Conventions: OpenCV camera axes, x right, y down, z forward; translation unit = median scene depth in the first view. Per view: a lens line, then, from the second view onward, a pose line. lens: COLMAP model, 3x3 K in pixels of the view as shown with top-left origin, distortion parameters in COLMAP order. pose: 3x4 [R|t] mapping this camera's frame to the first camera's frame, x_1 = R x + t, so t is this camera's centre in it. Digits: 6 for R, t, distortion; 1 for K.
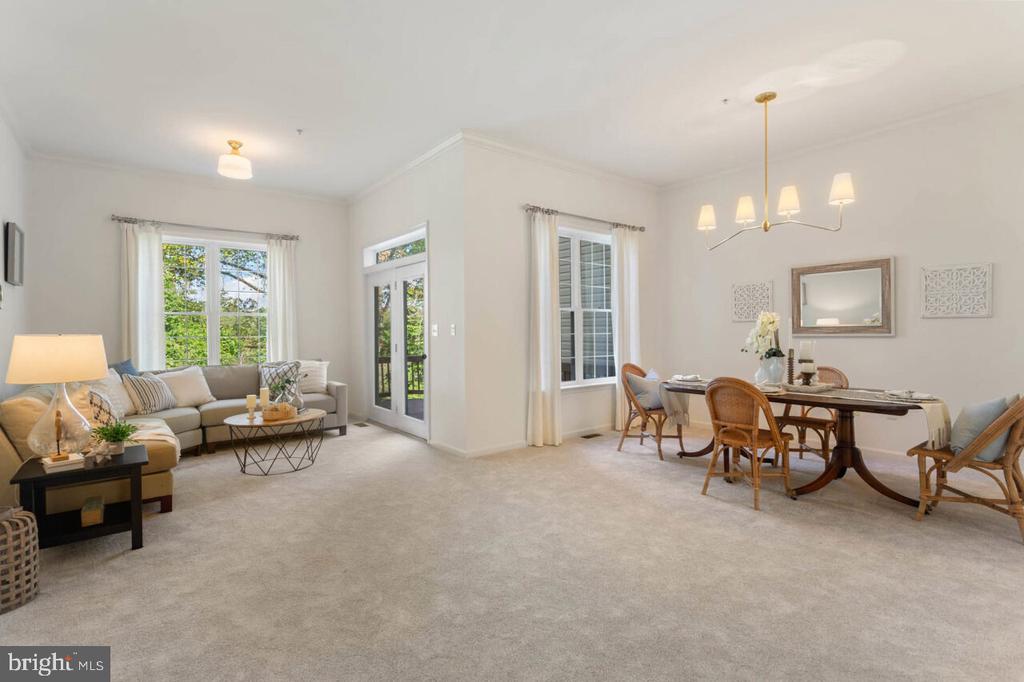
lens RADIAL K [[517.3, 0, 512.0], [0, 517.3, 341.0], [0, 0, 1]] dist [0.041469, 0.000600]
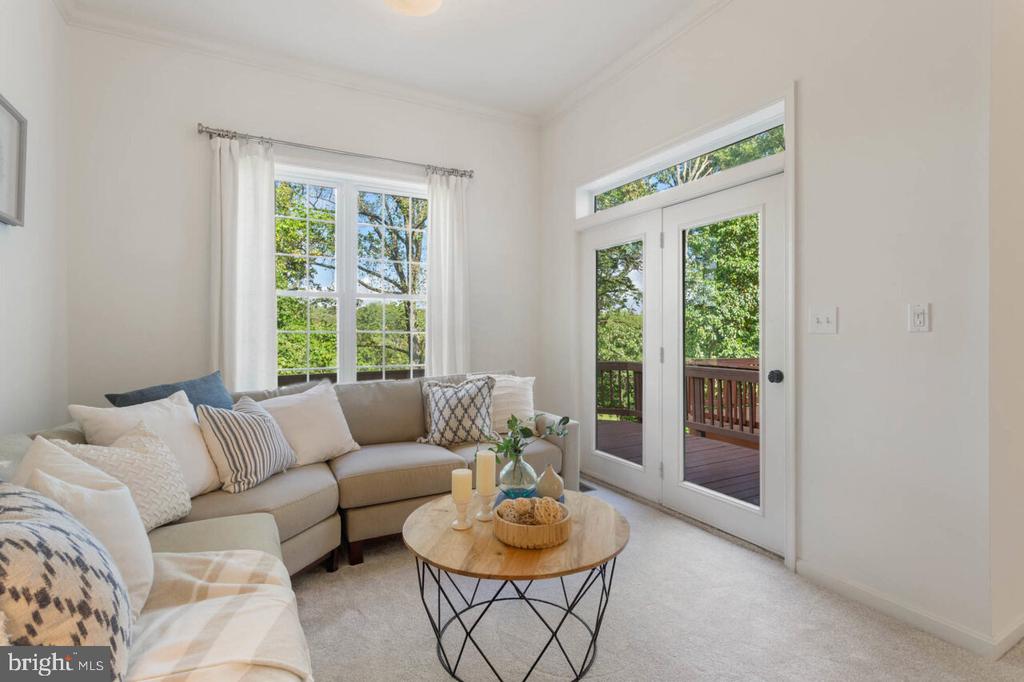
lens RADIAL K [[488.9, 0, 512.0], [0, 488.9, 341.0], [0, 0, 1]] dist [0.001819, 0.000706]
pose [[0.990755, 0.009756, -0.135313, -0.325272], [-0.009802, 0.999952, 0.000327, 0.000333], [0.135310, 0.001002, 0.990803, 0.496604]]
